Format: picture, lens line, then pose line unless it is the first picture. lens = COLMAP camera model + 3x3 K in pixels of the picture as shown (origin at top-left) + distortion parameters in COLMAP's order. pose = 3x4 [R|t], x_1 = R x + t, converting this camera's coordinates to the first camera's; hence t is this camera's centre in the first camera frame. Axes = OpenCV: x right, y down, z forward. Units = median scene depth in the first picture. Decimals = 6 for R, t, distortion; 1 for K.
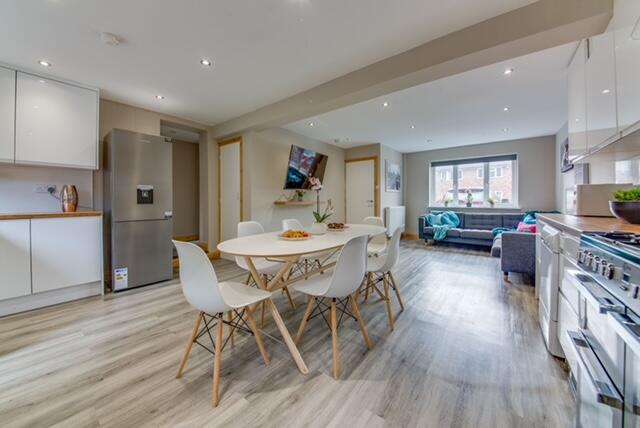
lens RADIAL K [[246.8, 0, 322.1], [0, 246.8, 200.6], [0, 0, 1]] dist [0.000092, -0.000051]
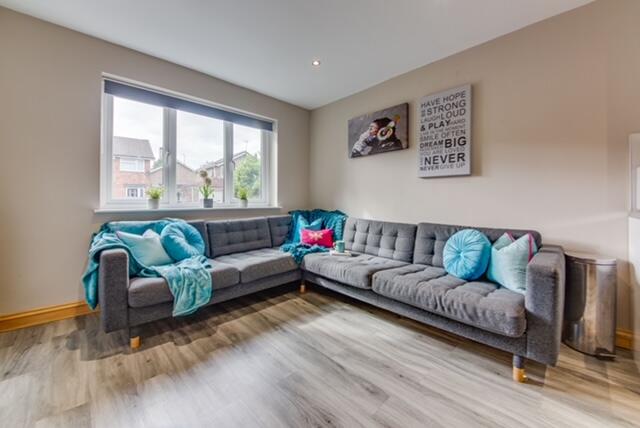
lens RADIAL K [[246.8, 0, 322.1], [0, 246.8, 200.6], [0, 0, 1]] dist [0.000092, -0.000051]
pose [[0.126312, 0.002387, 0.991988, 0.170329], [0.002537, 0.999993, -0.002730, 0.015869], [-0.991987, 0.002862, 0.126305, 0.759501]]
